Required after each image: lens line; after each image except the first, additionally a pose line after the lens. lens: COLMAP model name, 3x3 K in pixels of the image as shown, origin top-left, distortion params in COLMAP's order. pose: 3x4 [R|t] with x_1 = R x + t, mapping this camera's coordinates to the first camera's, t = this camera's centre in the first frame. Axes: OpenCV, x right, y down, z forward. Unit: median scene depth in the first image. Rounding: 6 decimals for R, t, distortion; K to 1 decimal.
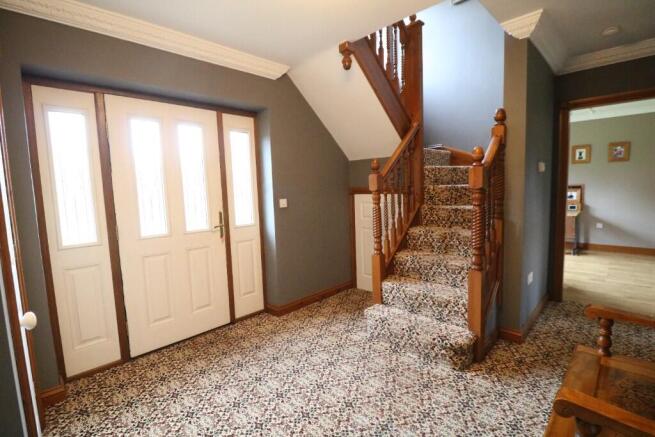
lens RADIAL K [[318.0, 0, 328.8], [0, 318.0, 213.0], [0, 0, 1]] dist [-0.000309, -0.000211]
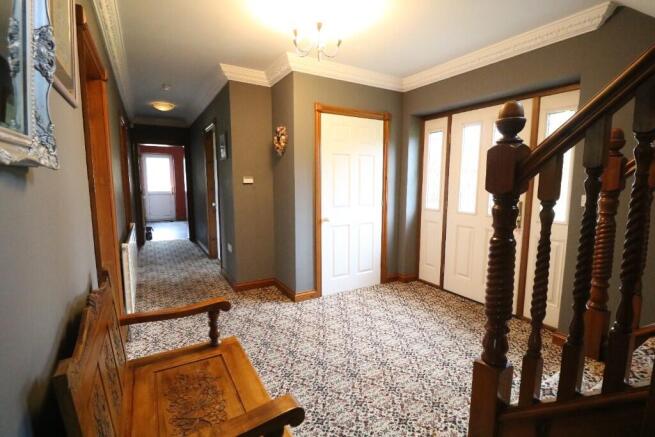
lens RADIAL K [[314.4, 0, 327.5], [0, 314.4, 218.5], [0, 0, 1]] dist [-0.001311, -0.000809]
pose [[-0.276337, 0.146064, -0.949896, 0.936285], [-0.086741, 0.980559, 0.176013, -0.092450], [0.957138, 0.131034, -0.258295, 0.839908]]
